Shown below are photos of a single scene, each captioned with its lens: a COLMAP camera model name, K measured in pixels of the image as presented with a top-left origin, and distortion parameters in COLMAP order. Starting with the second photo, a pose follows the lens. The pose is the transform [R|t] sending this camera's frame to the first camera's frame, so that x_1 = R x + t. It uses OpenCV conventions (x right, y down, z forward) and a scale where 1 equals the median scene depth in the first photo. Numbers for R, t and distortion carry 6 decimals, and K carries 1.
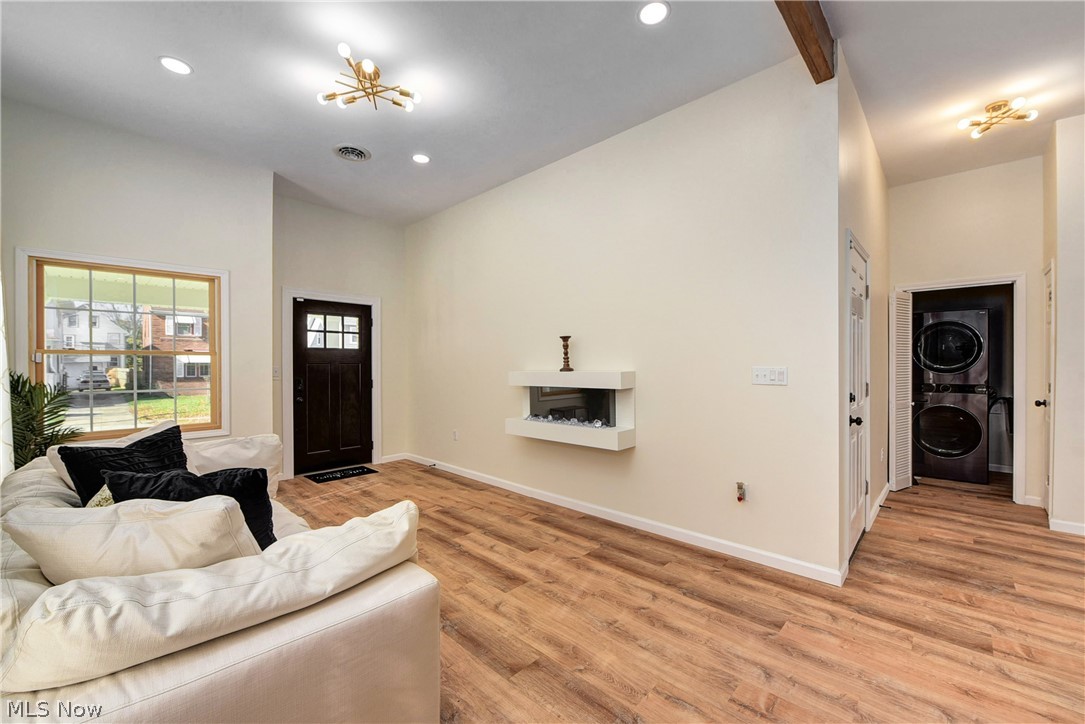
lens RADIAL K [[433.9, 0, 543.3], [0, 433.9, 366.1], [0, 0, 1]] dist [-0.008192, -0.000385]
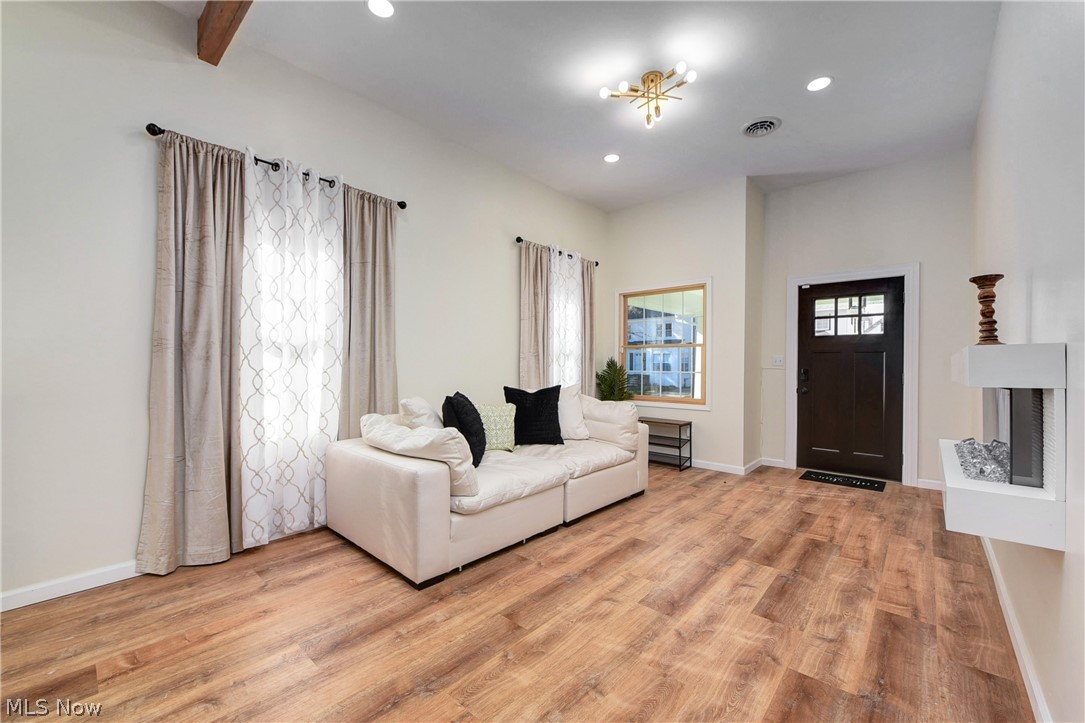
lens RADIAL K [[432.6, 0, 543.8], [0, 432.6, 365.1], [0, 0, 1]] dist [-0.007777, -0.000513]
pose [[0.037812, 0.005106, -0.999272, 0.606507], [-0.010211, 0.999937, 0.004723, 0.036117], [0.999233, 0.010025, 0.037862, 0.613203]]
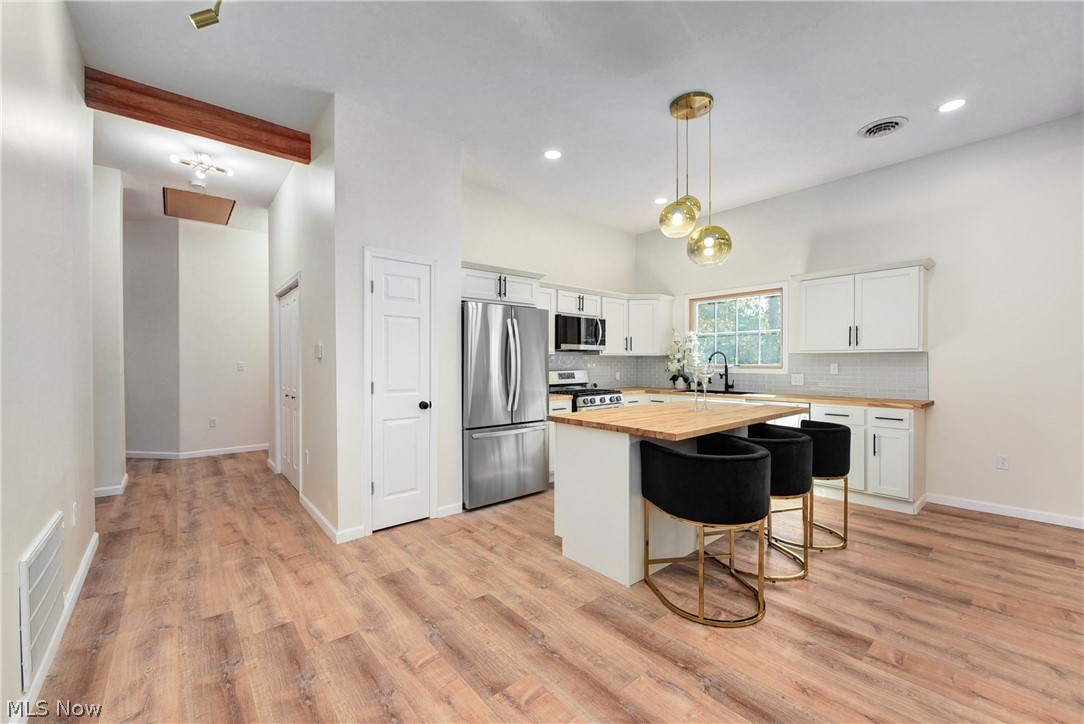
lens RADIAL K [[433.5, 0, 542.8], [0, 433.5, 366.1], [0, 0, 1]] dist [-0.008192, -0.000385]
pose [[-0.995020, 0.002747, 0.099634, 1.073784], [0.003928, 0.999924, 0.011652, -0.000947], [-0.099594, 0.011986, -0.994956, 1.074749]]
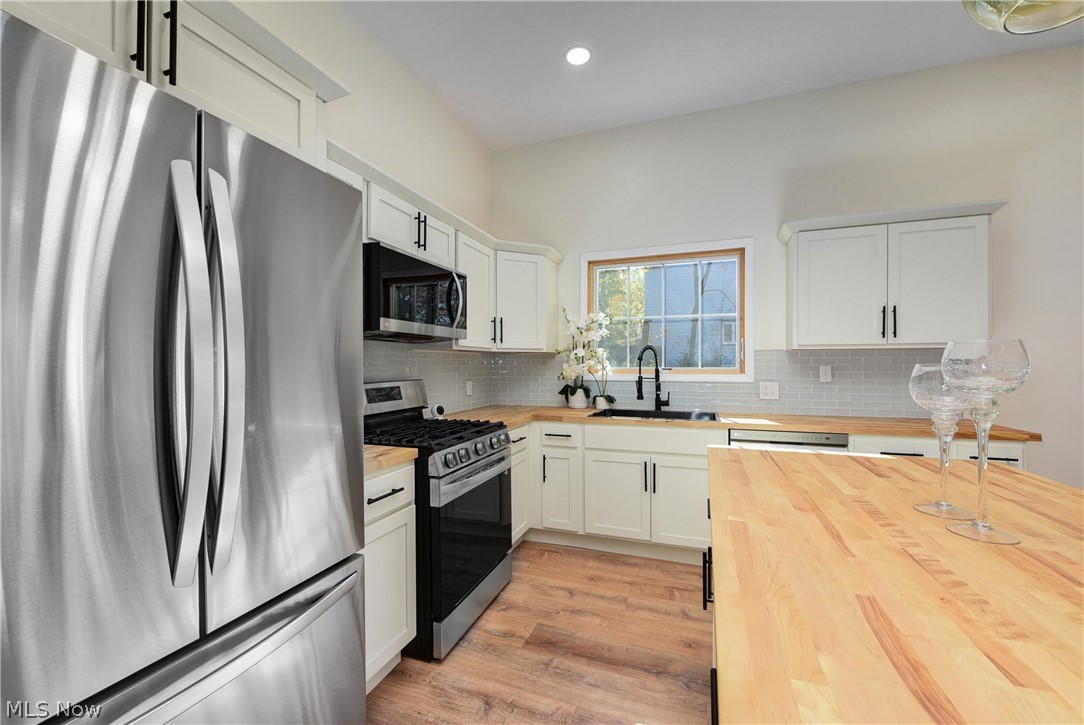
lens RADIAL K [[433.5, 0, 540.5], [0, 433.5, 367.2], [0, 0, 1]] dist [-0.010346, -0.000239]
pose [[-0.919966, 0.006711, -0.391940, 1.197084], [0.002556, 0.999935, 0.011121, 0.002260], [0.391989, 0.009229, -0.919924, 0.159731]]
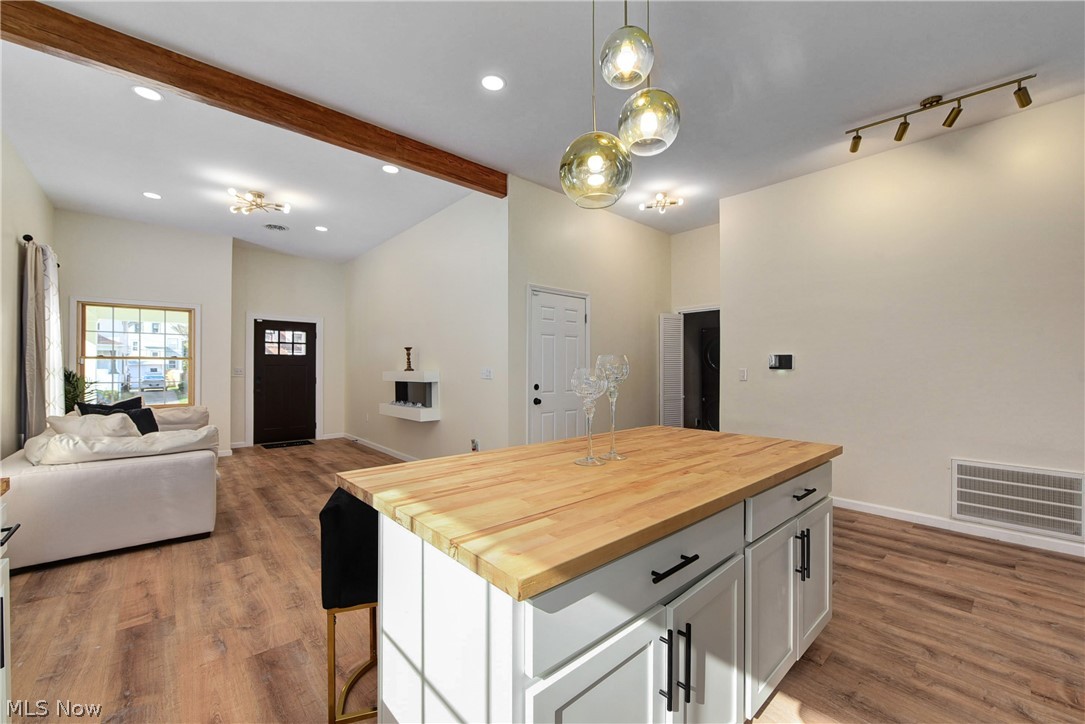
lens RADIAL K [[432.6, 0, 543.8], [0, 432.6, 365.6], [0, 0, 1]] dist [-0.007777, -0.000513]
pose [[0.996885, 0.002539, -0.078822, 0.770778], [-0.003311, 0.999948, -0.009674, 0.007784], [0.078794, 0.009905, 0.996842, -0.539942]]
